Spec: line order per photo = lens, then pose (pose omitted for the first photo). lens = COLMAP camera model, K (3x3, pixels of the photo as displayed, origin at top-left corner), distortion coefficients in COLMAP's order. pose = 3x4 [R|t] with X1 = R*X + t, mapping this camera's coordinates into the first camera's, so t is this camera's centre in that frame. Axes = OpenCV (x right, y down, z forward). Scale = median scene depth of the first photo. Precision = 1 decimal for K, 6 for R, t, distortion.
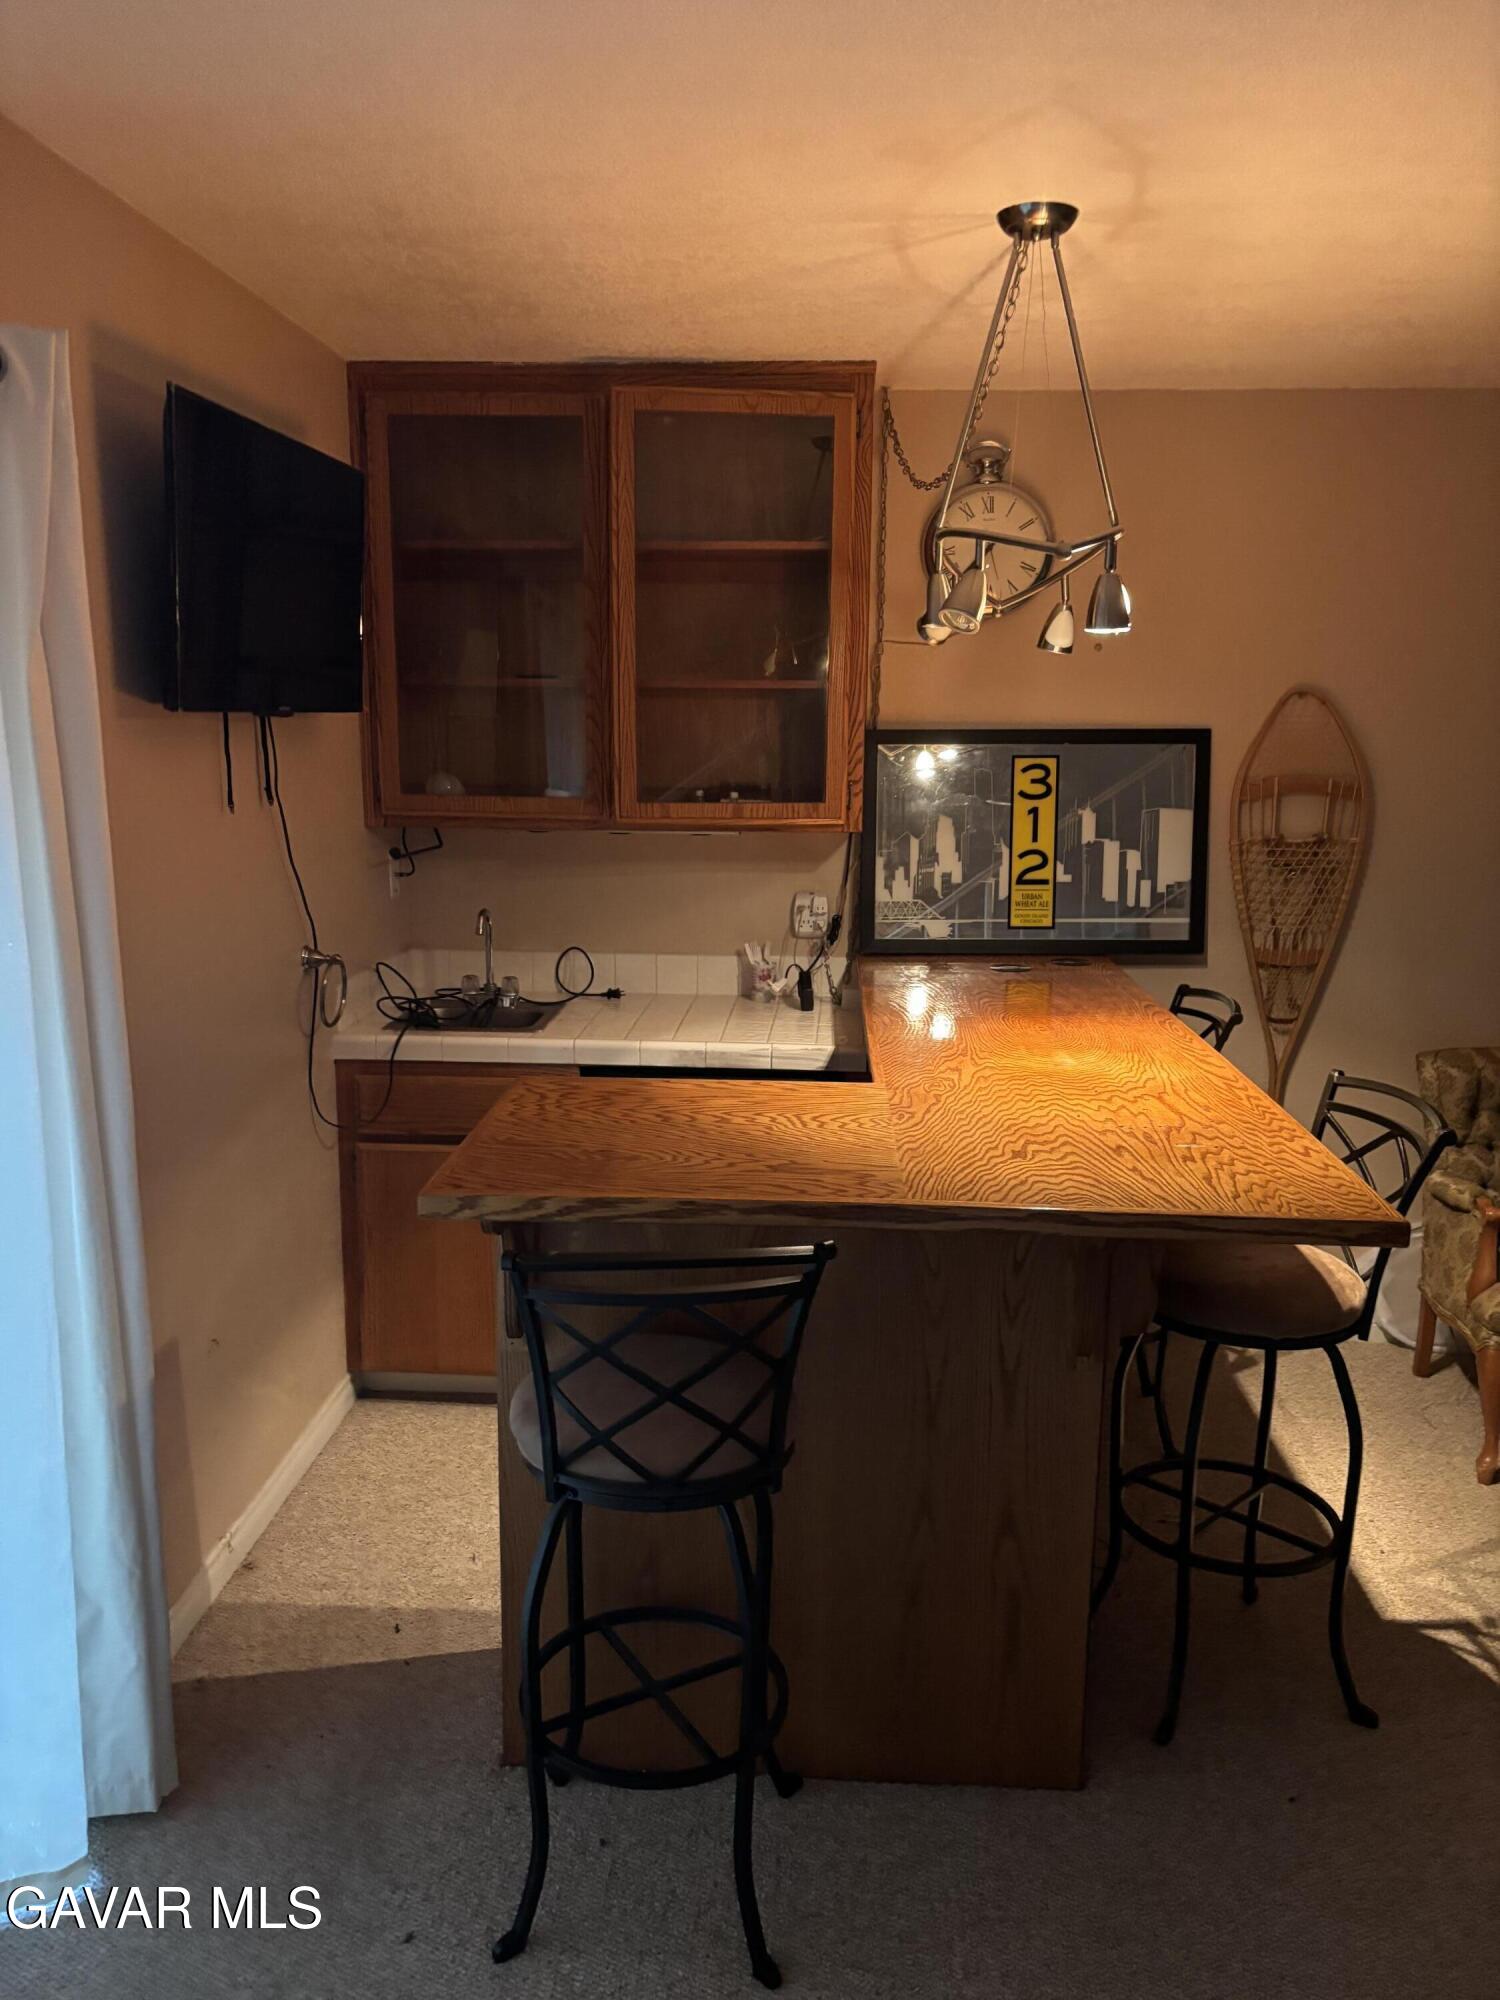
lens RADIAL K [[1489.1, 0, 750.0], [0, 1489.1, 1000.0], [0, 0, 1]] dist [0.105869, -0.097258]
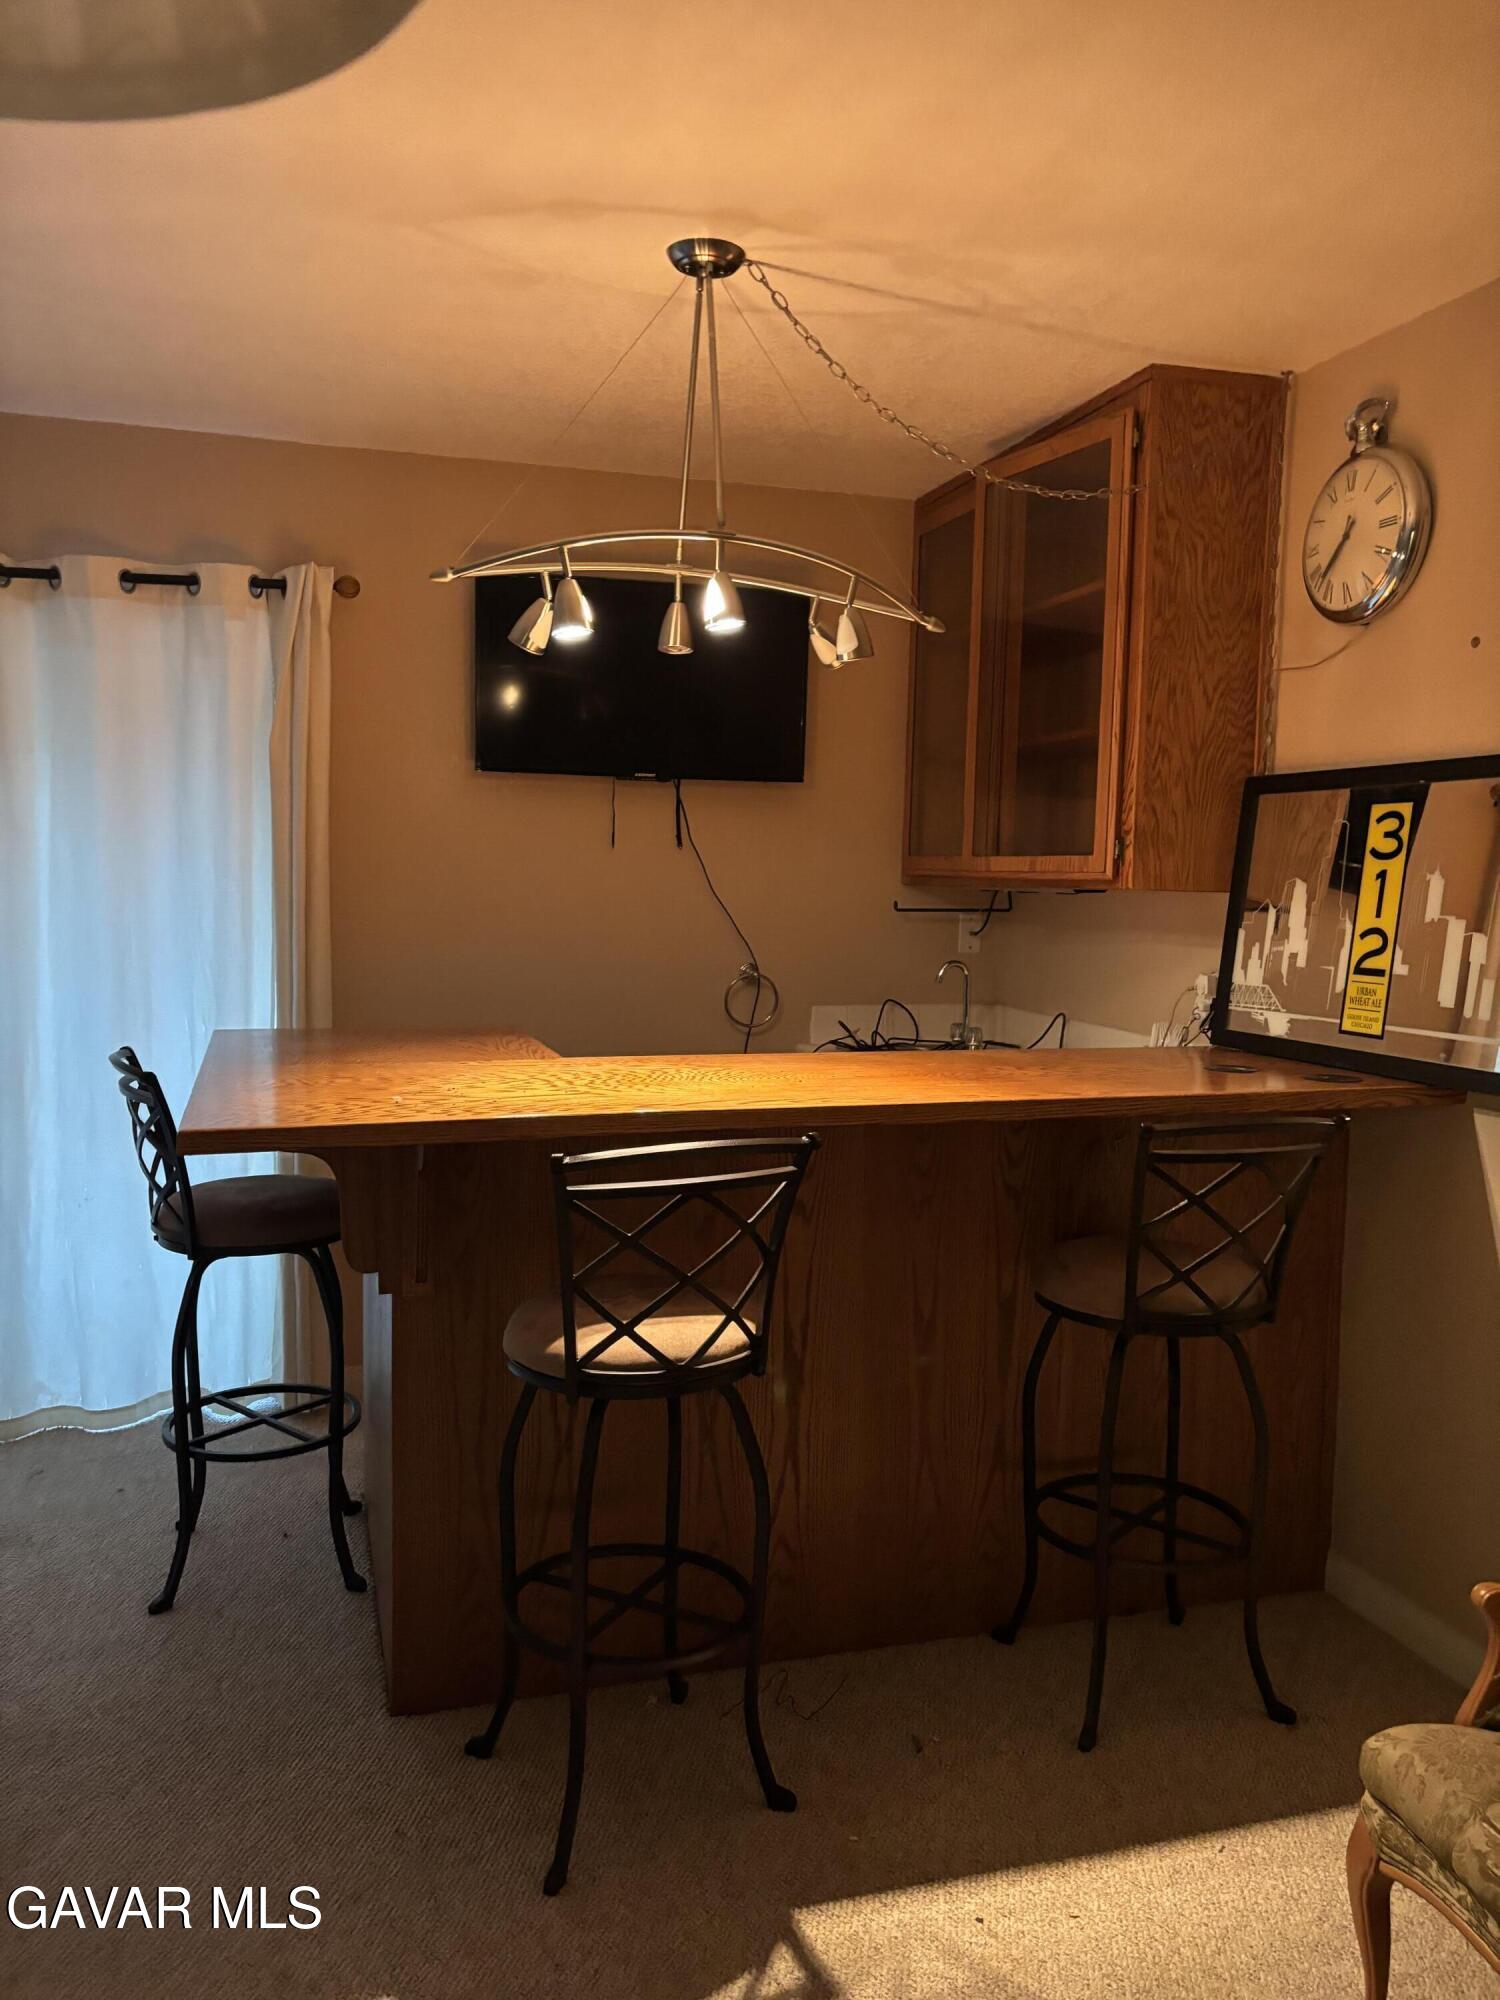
lens RADIAL K [[1489.1, 0, 750.0], [0, 1489.1, 1000.0], [0, 0, 1]] dist [0.105869, -0.097258]
pose [[0.346962, 0.084515, -0.934064, 0.771251], [-0.197855, 0.980114, 0.015187, -0.017303], [0.916772, 0.179540, 0.356783, 0.466118]]
